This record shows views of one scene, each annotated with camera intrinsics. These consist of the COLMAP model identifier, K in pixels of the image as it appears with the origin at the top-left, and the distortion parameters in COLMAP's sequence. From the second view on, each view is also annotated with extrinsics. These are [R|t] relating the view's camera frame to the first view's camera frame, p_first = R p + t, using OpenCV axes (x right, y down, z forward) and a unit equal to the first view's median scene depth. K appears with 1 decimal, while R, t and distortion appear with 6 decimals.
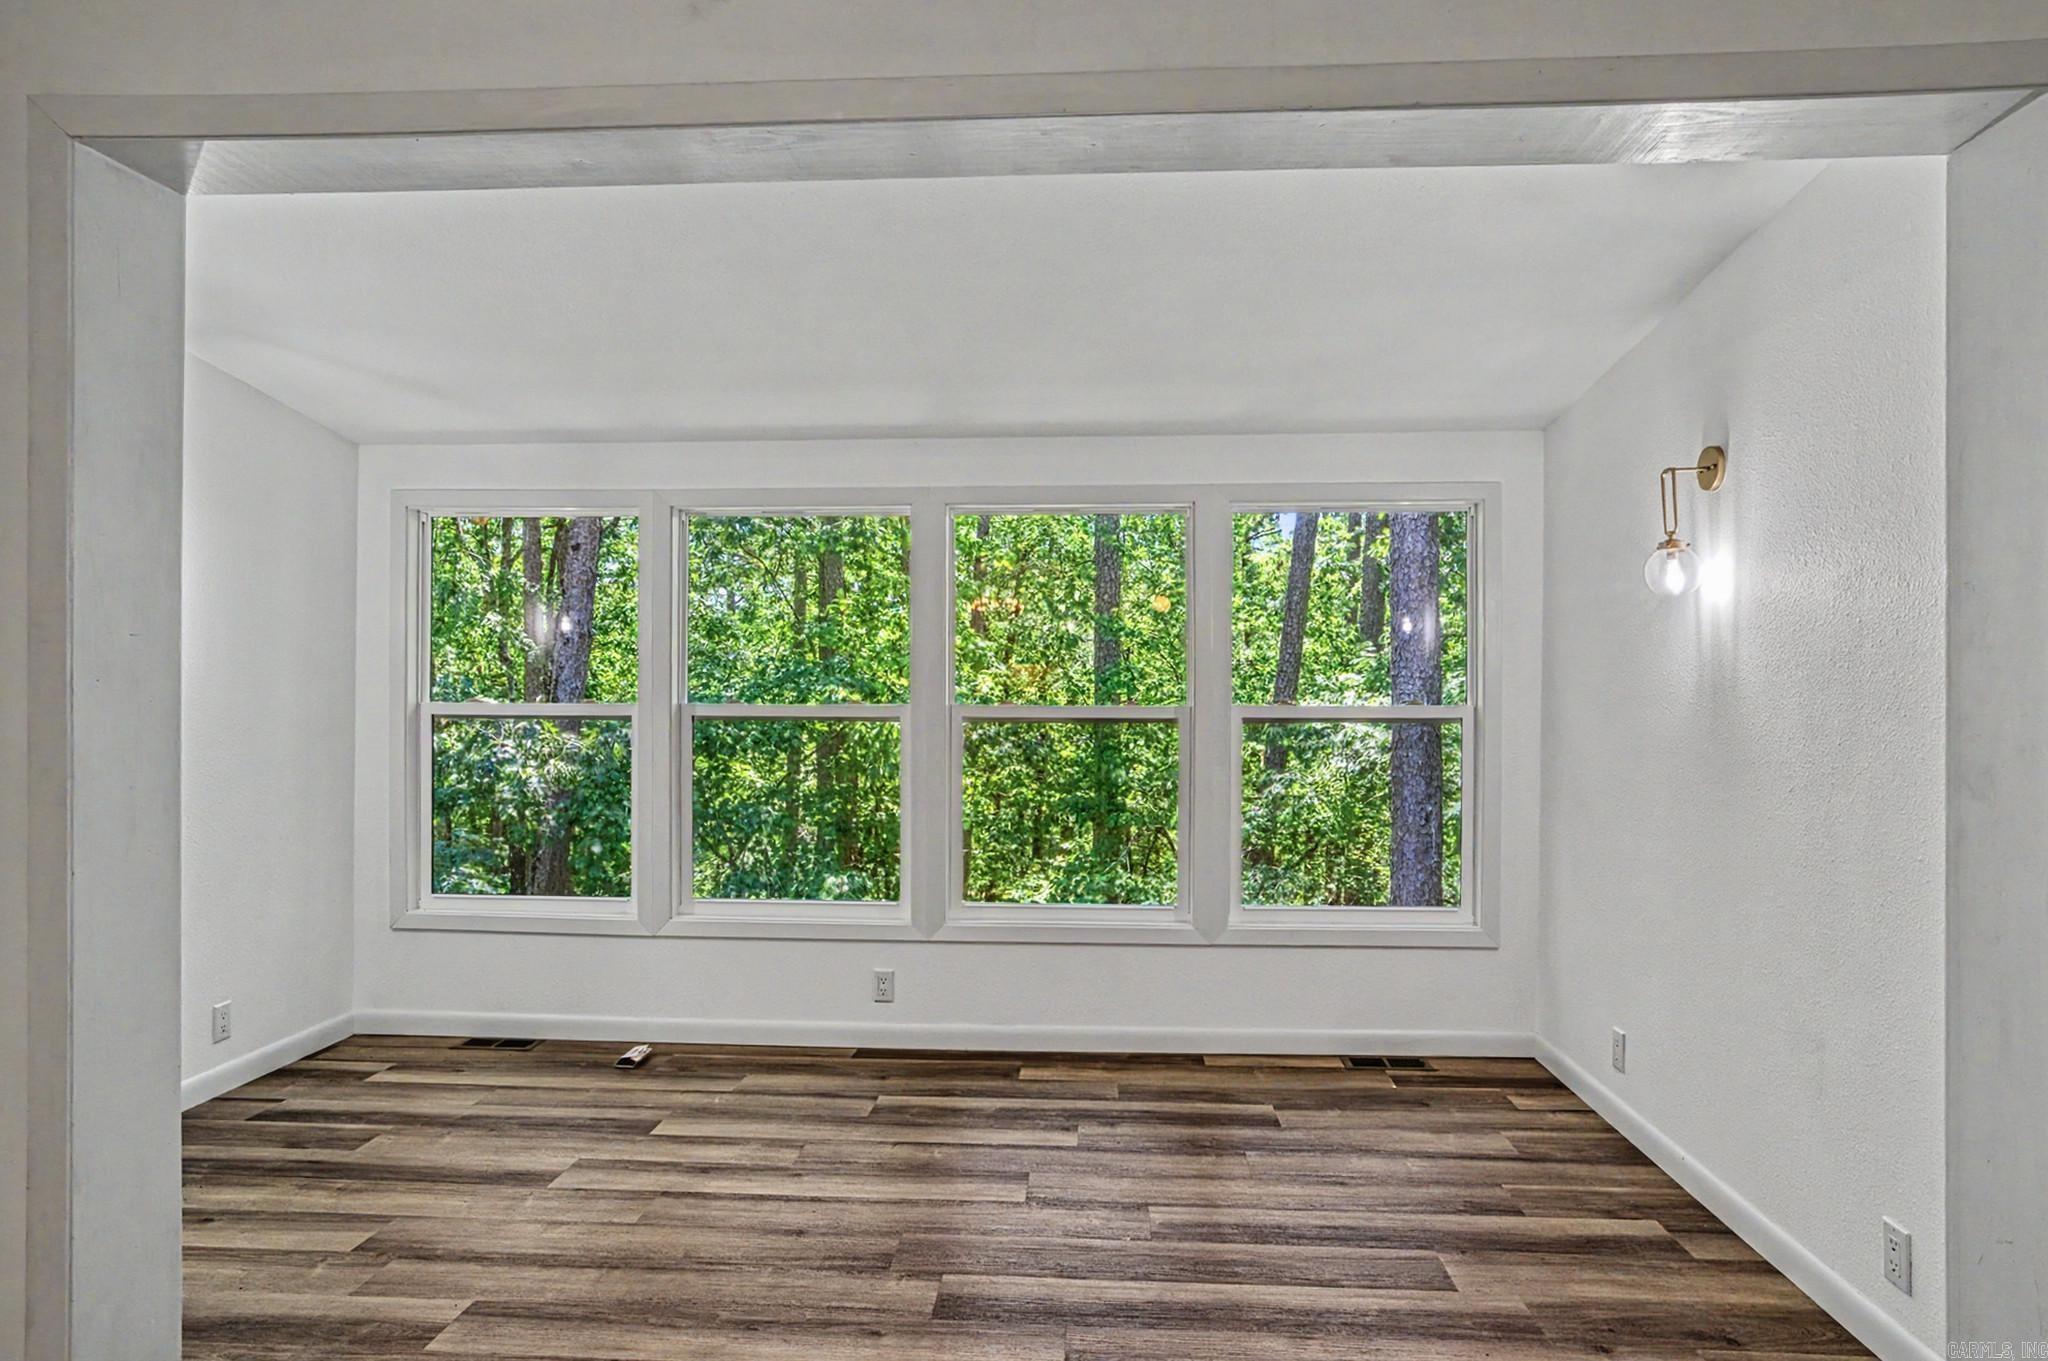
lens RADIAL K [[1243.5, 0, 1024.0], [0, 1243.5, 680.5], [0, 0, 1]] dist [-0.001000, 0.001296]
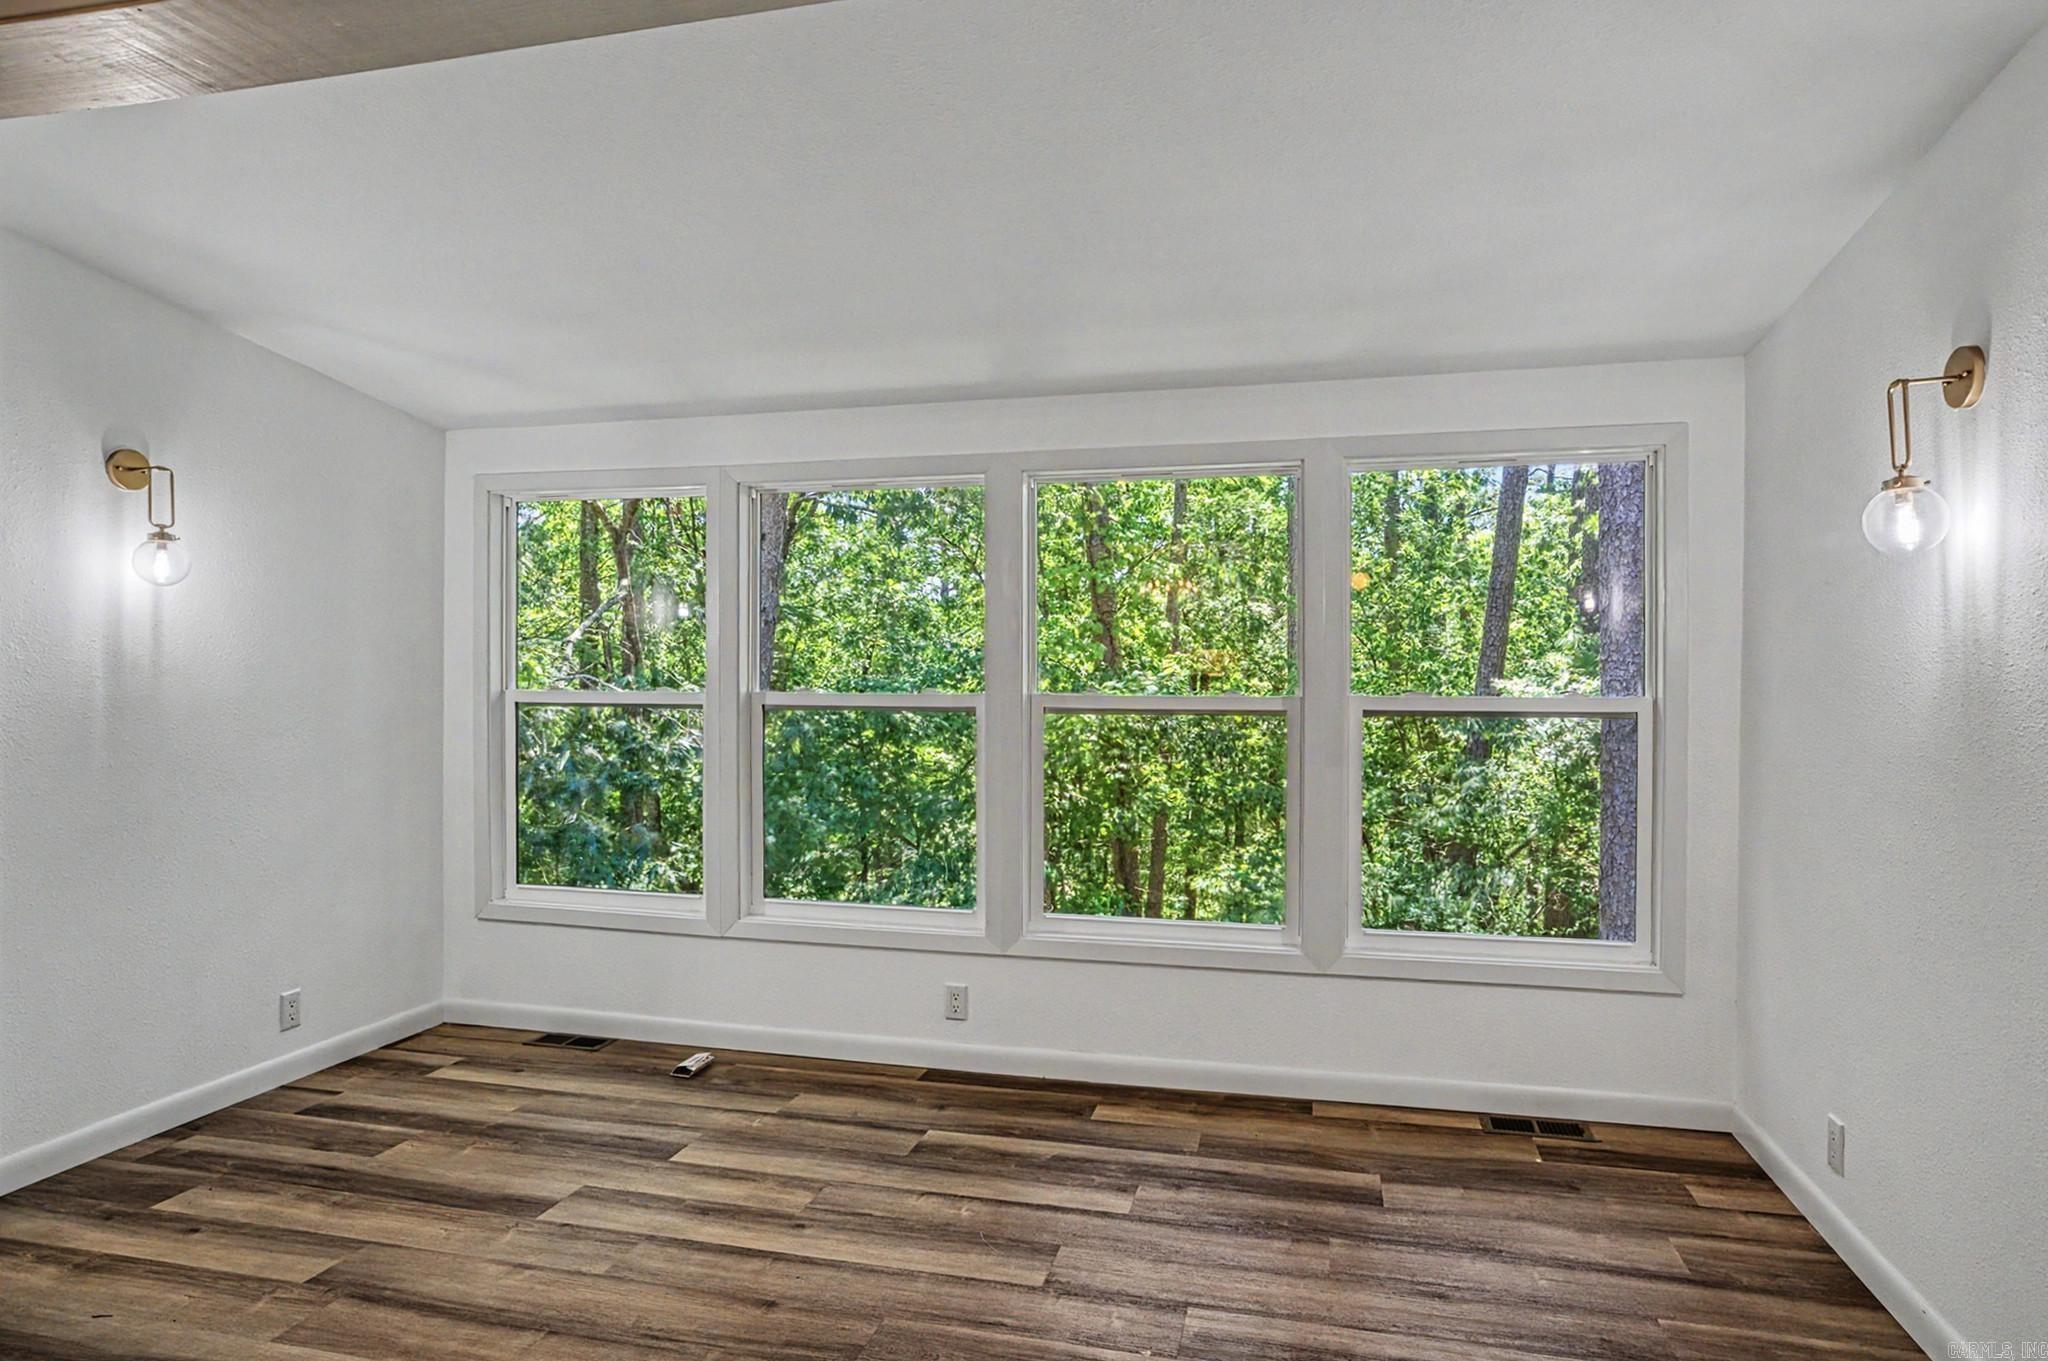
lens RADIAL K [[1215.0, 0, 1017.4], [0, 1215.0, 670.7], [0, 0, 1]] dist [-0.018454, 0.024051]
pose [[0.982530, -0.000813, -0.186104, 0.110199], [0.001586, 0.999991, 0.004008, -0.000874], [0.186099, -0.004233, 0.982522, 0.154427]]
